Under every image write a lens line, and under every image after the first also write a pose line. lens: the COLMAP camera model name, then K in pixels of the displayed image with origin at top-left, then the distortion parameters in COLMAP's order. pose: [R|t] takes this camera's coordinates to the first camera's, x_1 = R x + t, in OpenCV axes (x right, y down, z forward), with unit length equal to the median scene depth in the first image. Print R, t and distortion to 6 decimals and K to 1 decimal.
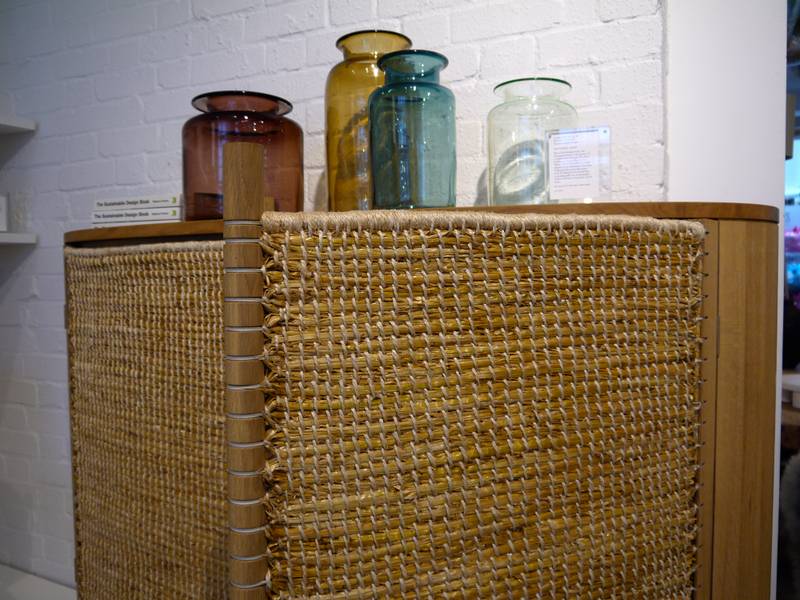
lens RADIAL K [[682.3, 0, 400.0], [0, 682.3, 300.0], [0, 0, 1]] dist [-0.040600, 0.000262]
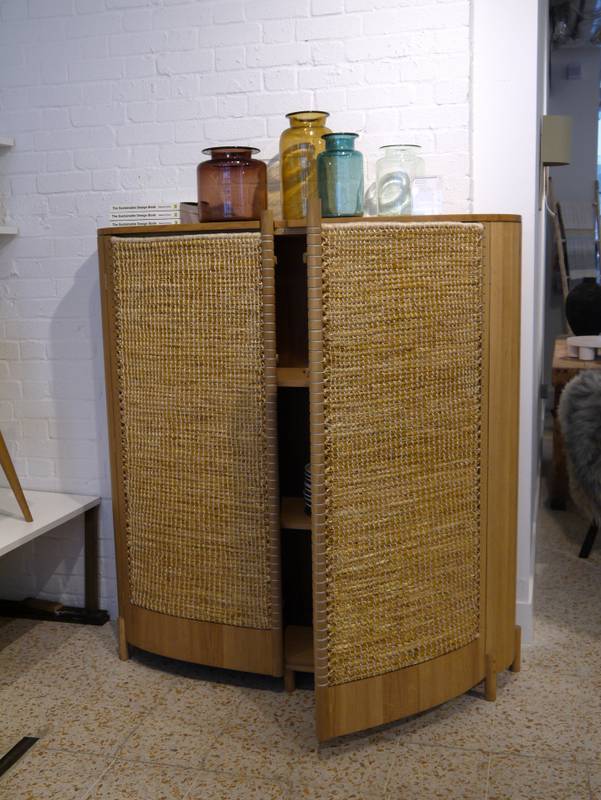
lens RADIAL K [[935.7, 0, 300.5], [0, 935.7, 400.0], [0, 0, 1]] dist [-0.006157, -0.014061]
pose [[0.986184, -0.037401, 0.161374, -0.520569], [0.020928, 0.994503, 0.102594, 0.105996], [-0.164324, -0.097800, 0.981546, -1.550791]]
